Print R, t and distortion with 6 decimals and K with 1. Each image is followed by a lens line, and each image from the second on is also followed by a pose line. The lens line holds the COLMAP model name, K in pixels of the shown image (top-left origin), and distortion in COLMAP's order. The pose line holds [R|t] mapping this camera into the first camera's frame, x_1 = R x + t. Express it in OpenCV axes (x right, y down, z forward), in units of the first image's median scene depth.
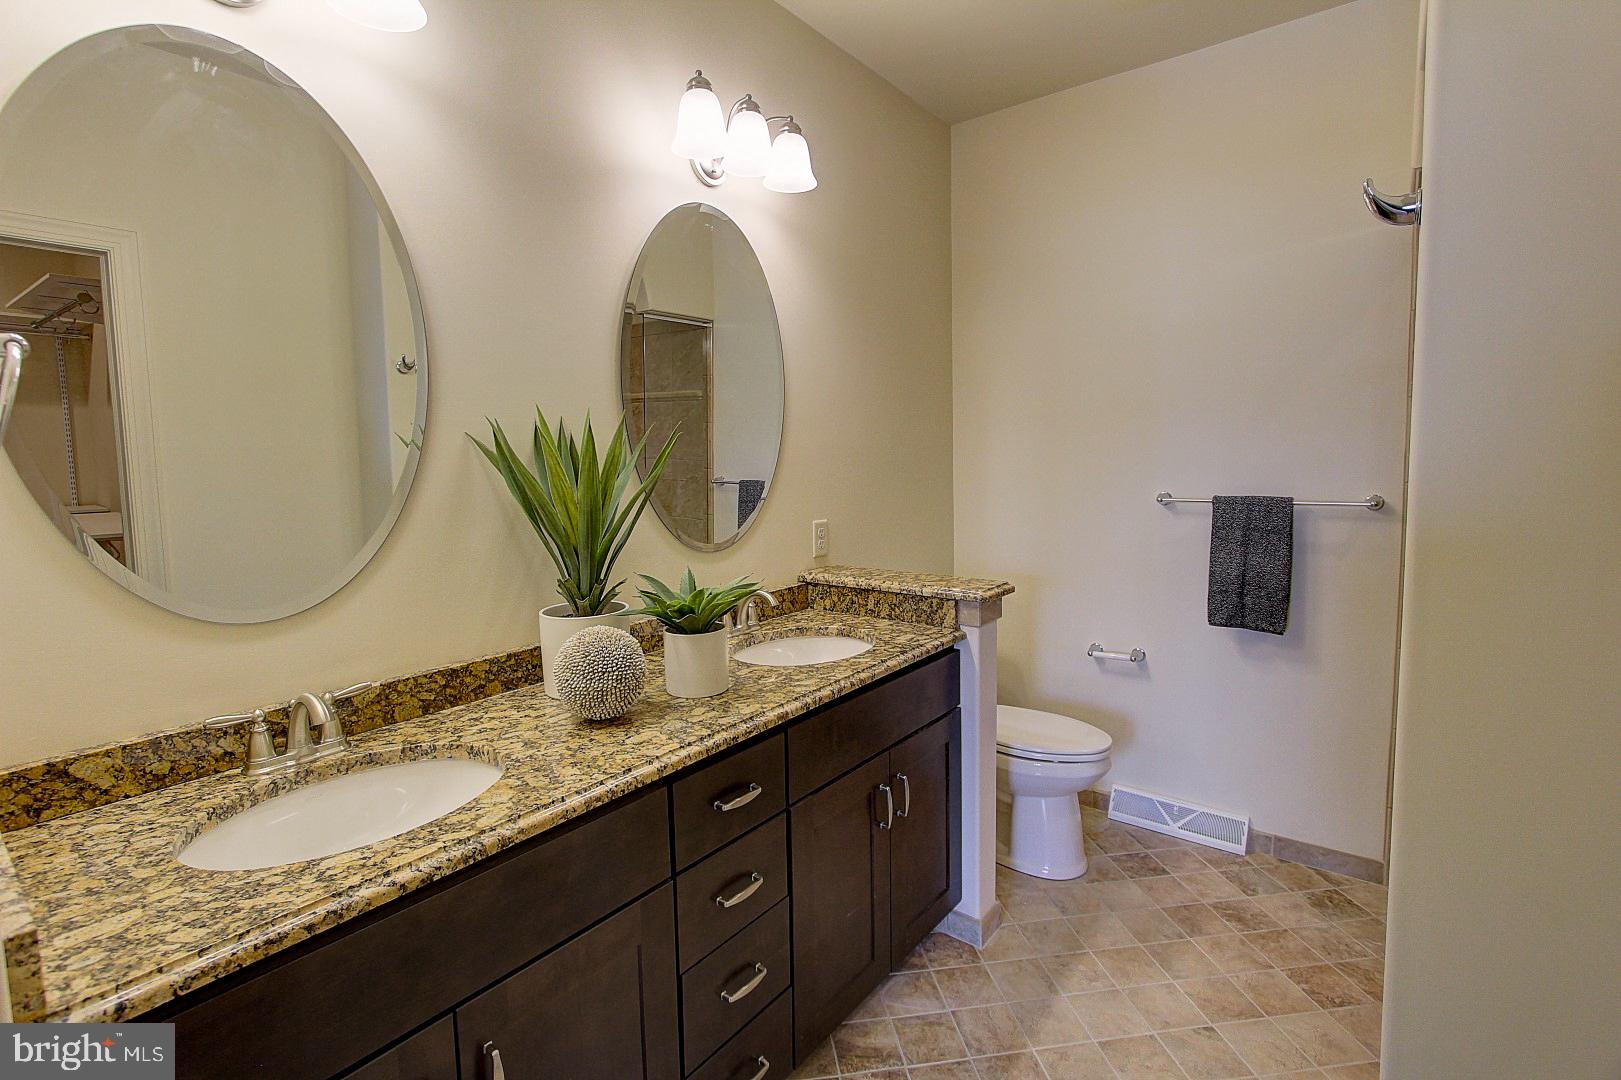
lens RADIAL K [[748.2, 0, 807.1], [0, 748.2, 526.1], [0, 0, 1]] dist [-0.013166, 0.002464]
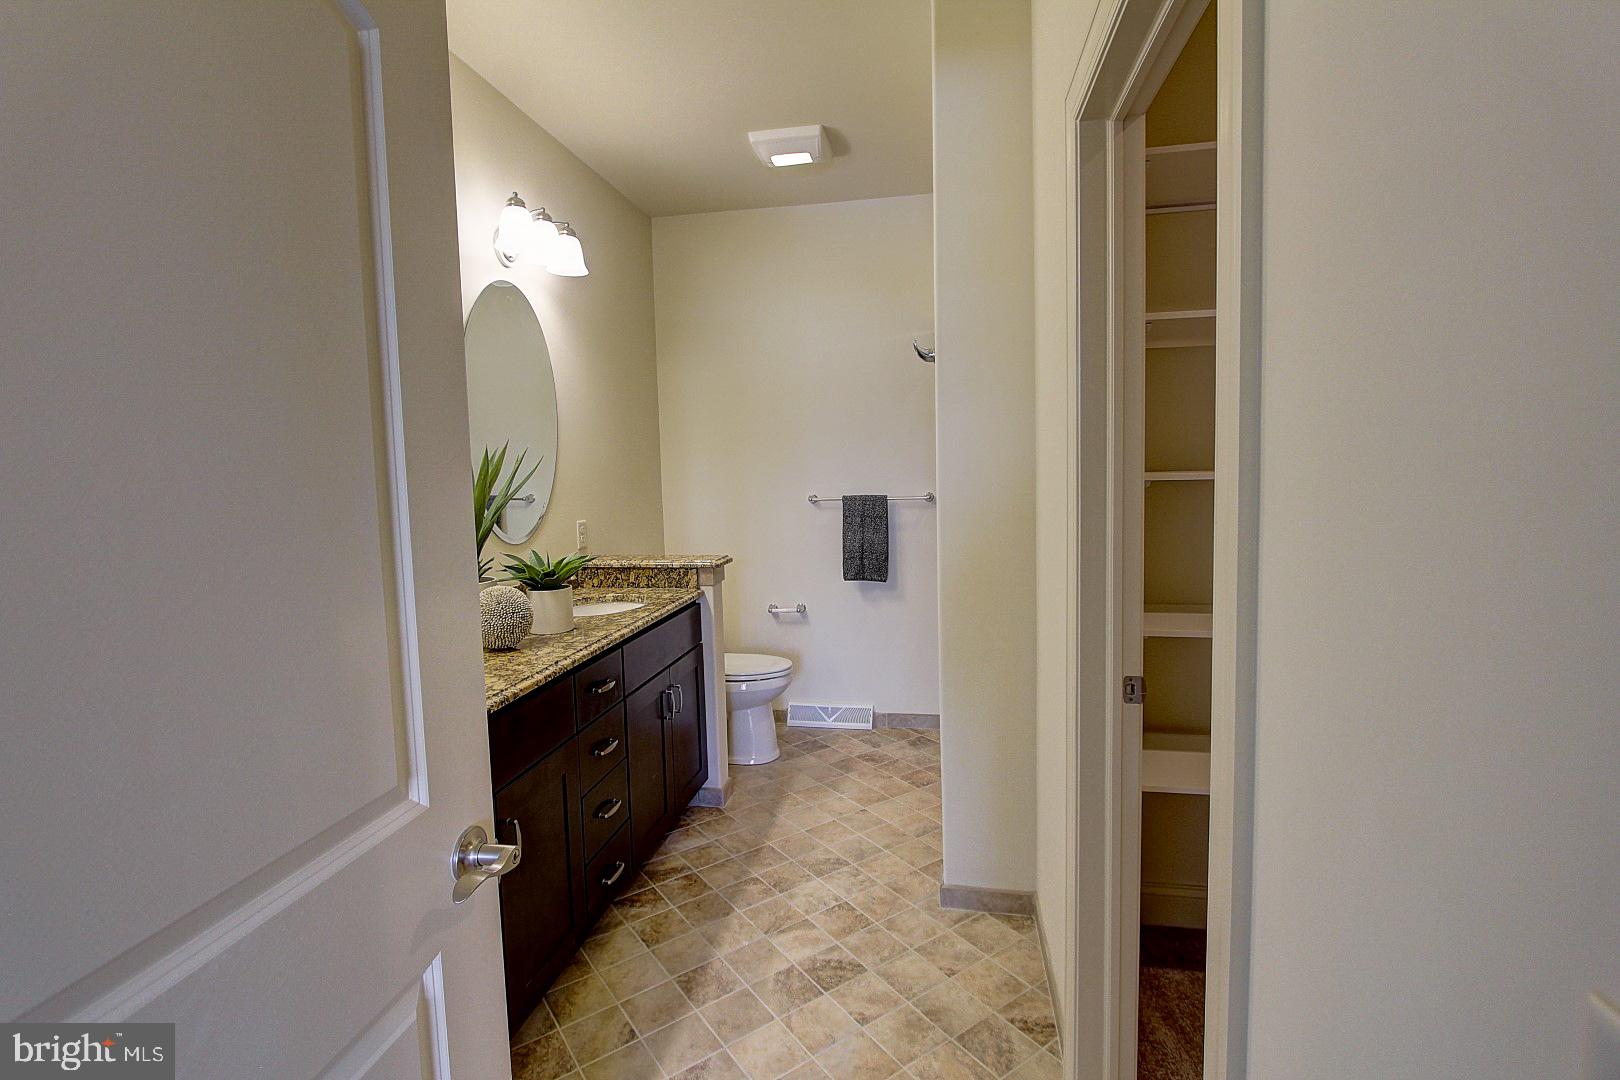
lens RADIAL K [[747.8, 0, 809.1], [0, 747.8, 538.0], [0, 0, 1]] dist [-0.013166, 0.002464]
pose [[0.884278, -0.046553, 0.464634, -0.273028], [0.050566, 0.998713, 0.003828, 0.043513], [-0.464215, 0.020109, 0.885494, -0.381457]]
